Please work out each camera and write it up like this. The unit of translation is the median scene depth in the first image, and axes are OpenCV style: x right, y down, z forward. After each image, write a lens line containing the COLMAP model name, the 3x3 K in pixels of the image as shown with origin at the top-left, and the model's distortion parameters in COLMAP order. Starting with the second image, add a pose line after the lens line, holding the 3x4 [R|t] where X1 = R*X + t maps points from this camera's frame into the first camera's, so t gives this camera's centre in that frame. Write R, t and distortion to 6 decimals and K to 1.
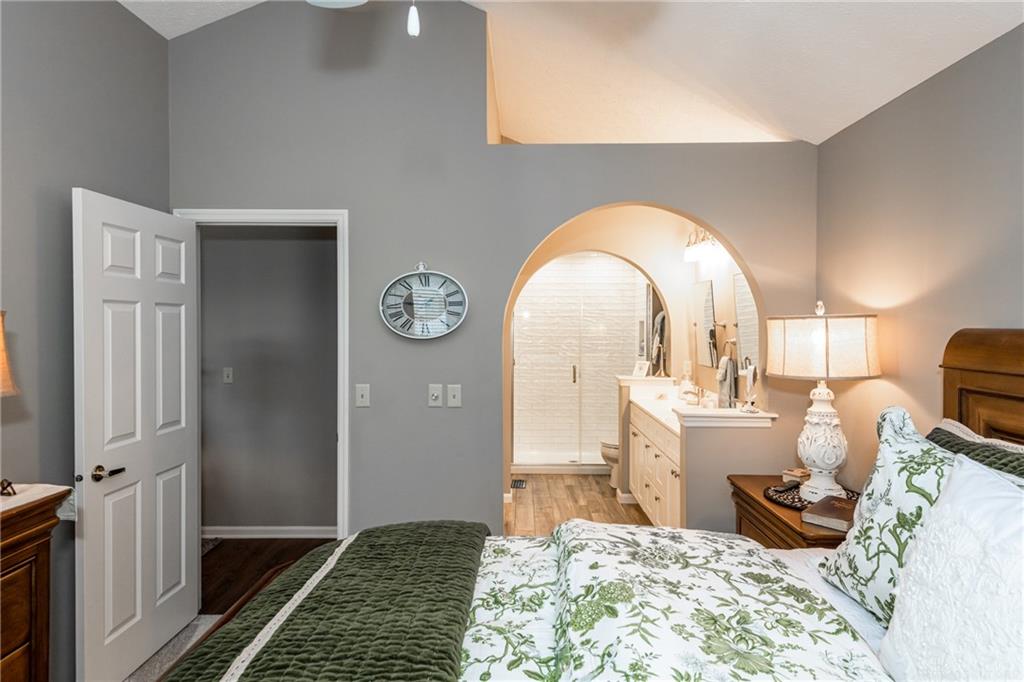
lens RADIAL K [[580.0, 0, 514.6], [0, 580.0, 323.1], [0, 0, 1]] dist [0.041072, -0.026207]
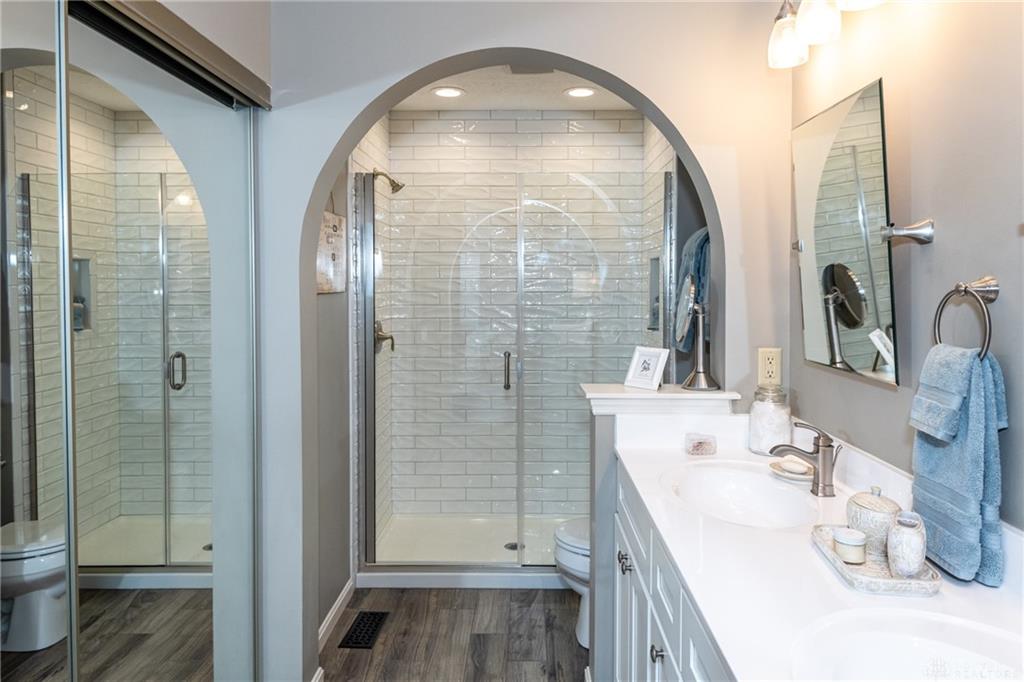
lens RADIAL K [[670.2, 0, 516.6], [0, 670.2, 287.8], [0, 0, 1]] dist [0.021827, -0.001533]
pose [[0.999964, 0.001585, -0.008391, 0.277225], [-0.001550, 0.999990, 0.004130, 0.049334], [0.008398, -0.004117, 0.999956, 1.139960]]
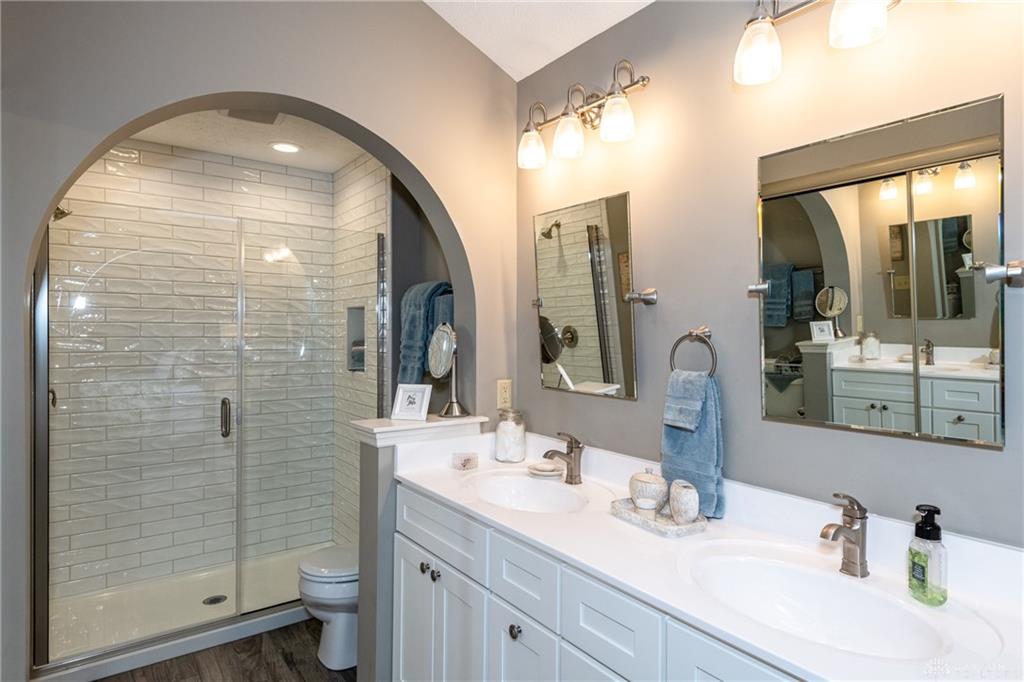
lens RADIAL K [[580.0, 0, 514.6], [0, 580.0, 323.1], [0, 0, 1]] dist [0.041072, -0.026207]
pose [[0.801402, 0.015947, 0.597914, 0.026701], [-0.006805, 0.999823, -0.017546, 0.052378], [-0.598088, 0.009992, 0.801368, 1.221030]]
